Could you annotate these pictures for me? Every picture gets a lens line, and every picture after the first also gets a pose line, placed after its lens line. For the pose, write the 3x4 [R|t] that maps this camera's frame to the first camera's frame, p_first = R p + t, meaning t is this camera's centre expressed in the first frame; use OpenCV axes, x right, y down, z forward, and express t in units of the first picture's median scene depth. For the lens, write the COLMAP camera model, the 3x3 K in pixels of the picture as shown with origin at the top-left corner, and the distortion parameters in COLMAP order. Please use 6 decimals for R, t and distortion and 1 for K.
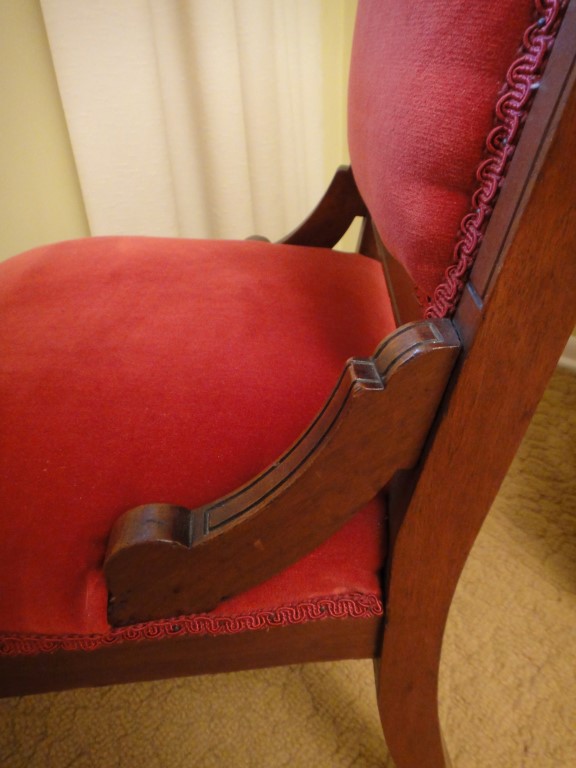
lens RADIAL K [[549.1, 0, 289.5], [0, 549.1, 391.9], [0, 0, 1]] dist [0.011219, -0.000716]
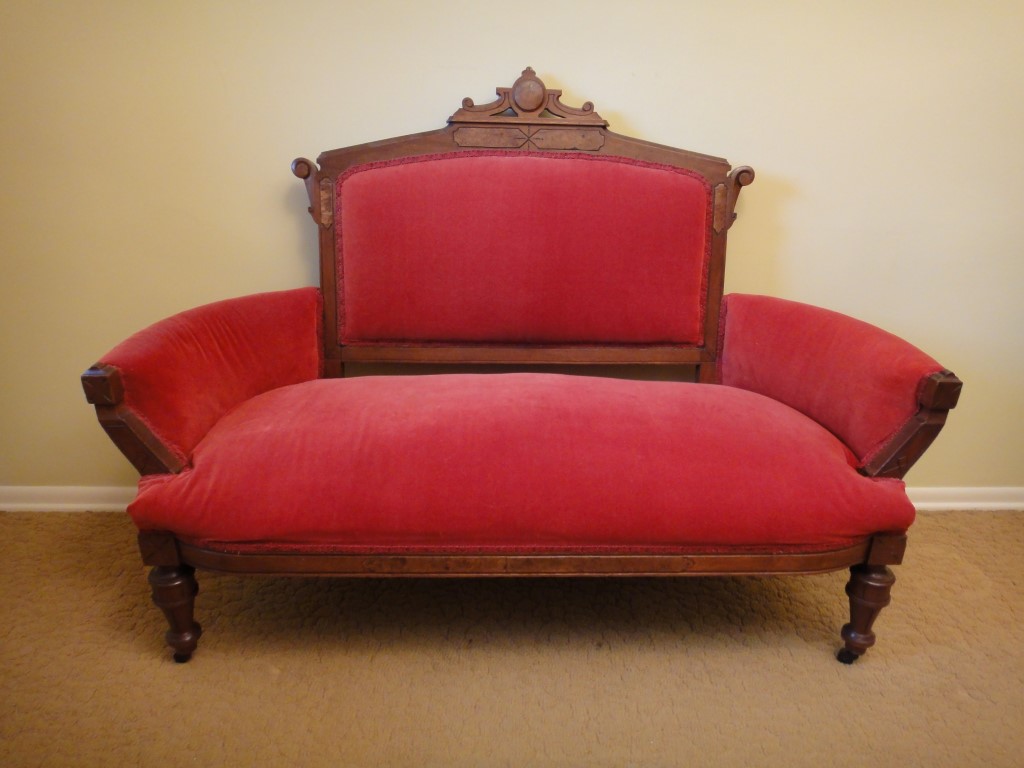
lens RADIAL K [[732.1, 0, 511.7], [0, 732.1, 382.7], [0, 0, 1]] dist [0.011219, -0.000716]
pose [[0.735385, -0.177173, 0.654079, 0.030930], [0.320514, 0.941366, -0.105365, 0.227617], [-0.597060, 0.287125, 0.749052, -1.768400]]
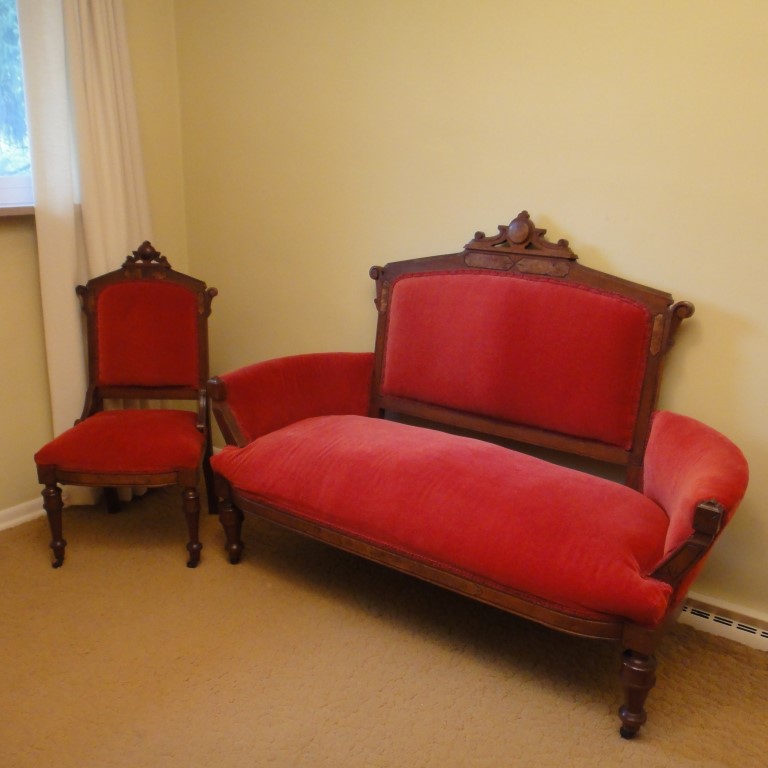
lens RADIAL K [[819.8, 0, 378.9], [0, 819.8, 430.5], [0, 0, 1]] dist [0.015654, 0.000000]
pose [[0.996570, 0.038022, 0.073496, 1.137500], [-0.019149, 0.970041, -0.242186, 0.884899], [-0.080503, 0.239948, 0.967442, -3.686346]]
